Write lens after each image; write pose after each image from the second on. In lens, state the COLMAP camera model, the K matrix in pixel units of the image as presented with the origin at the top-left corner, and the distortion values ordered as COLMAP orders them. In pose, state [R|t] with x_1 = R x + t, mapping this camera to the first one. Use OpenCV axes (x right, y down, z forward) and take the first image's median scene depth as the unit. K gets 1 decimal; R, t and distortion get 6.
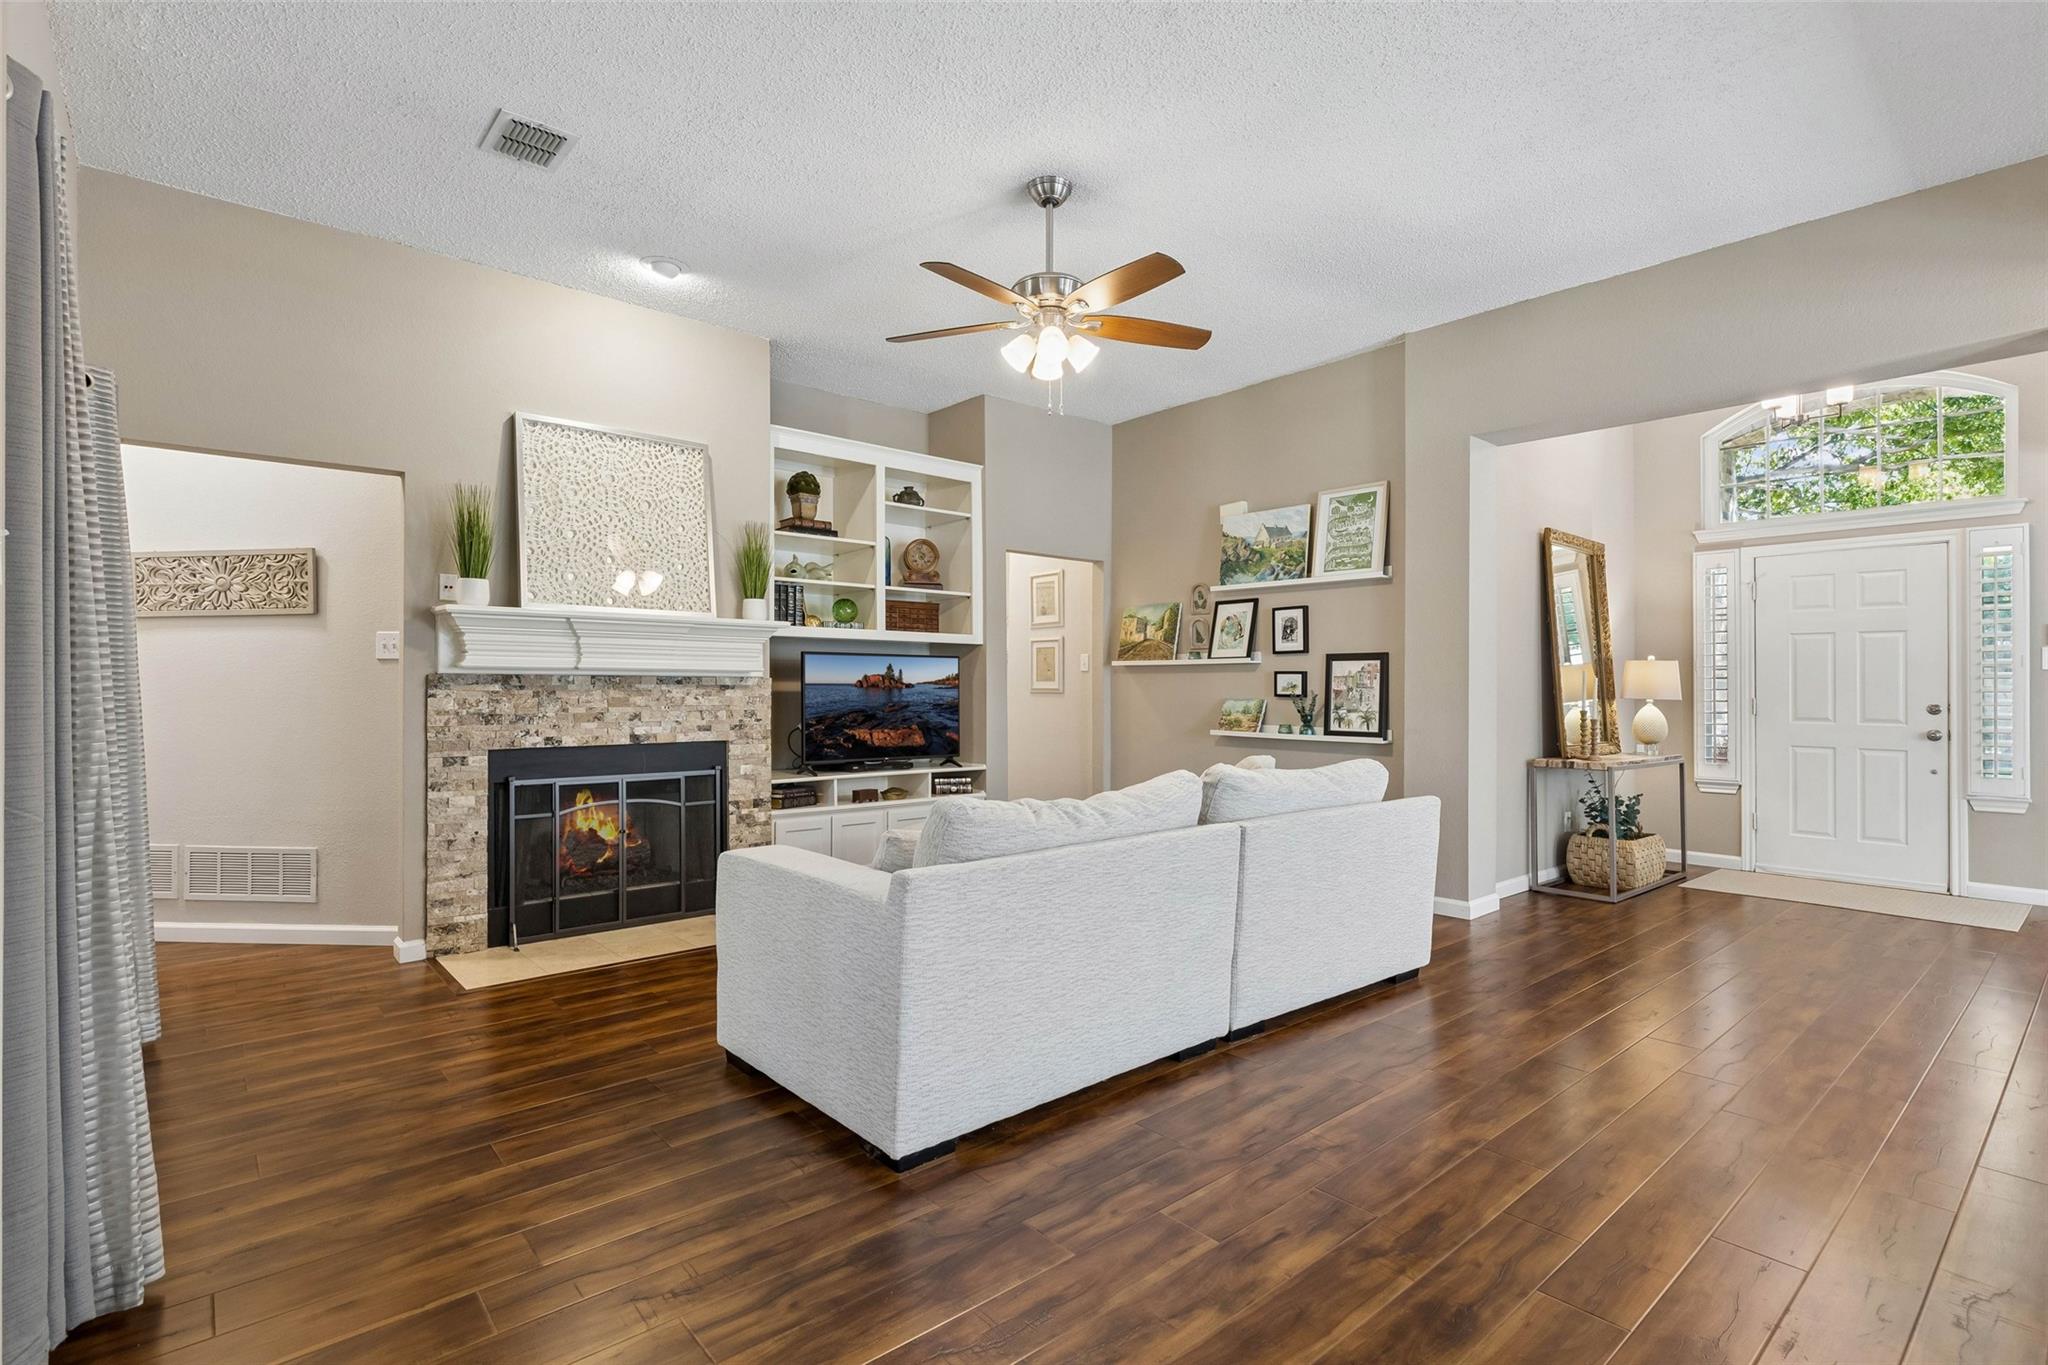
lens RADIAL K [[971.2, 0, 1018.3], [0, 971.2, 685.8], [0, 0, 1]] dist [-0.000525, -0.000039]
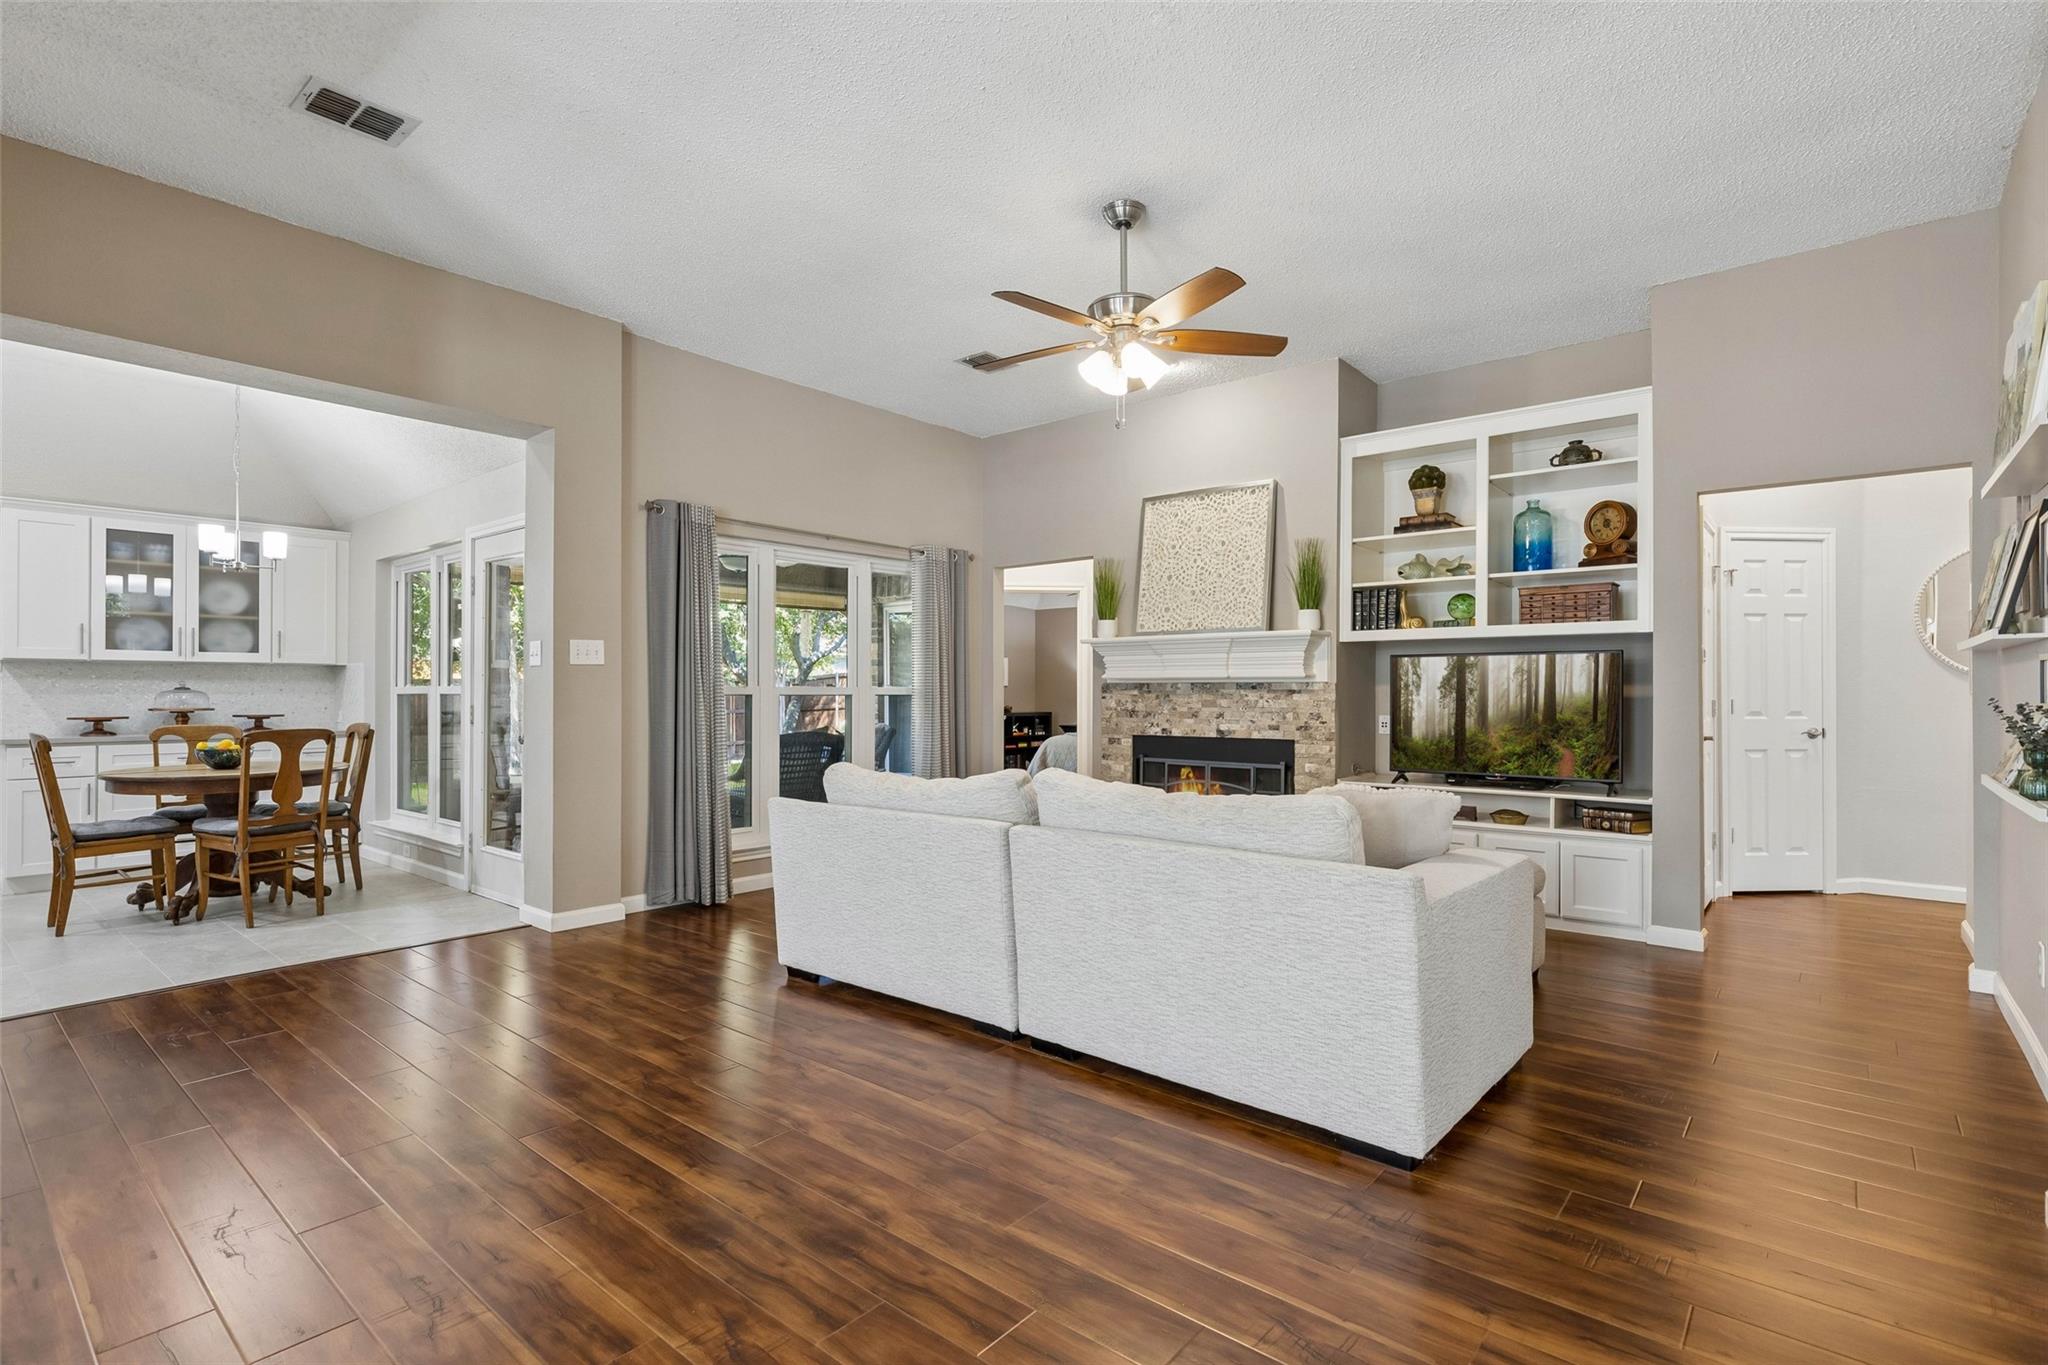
lens RADIAL K [[971.2, 0, 1018.3], [0, 971.2, 685.8], [0, 0, 1]] dist [-0.000525, -0.000039]
pose [[0.157504, -0.009957, -0.987468, 0.813348], [0.000923, 0.999950, -0.009936, 0.006034], [0.987518, 0.000654, 0.157505, 0.565086]]
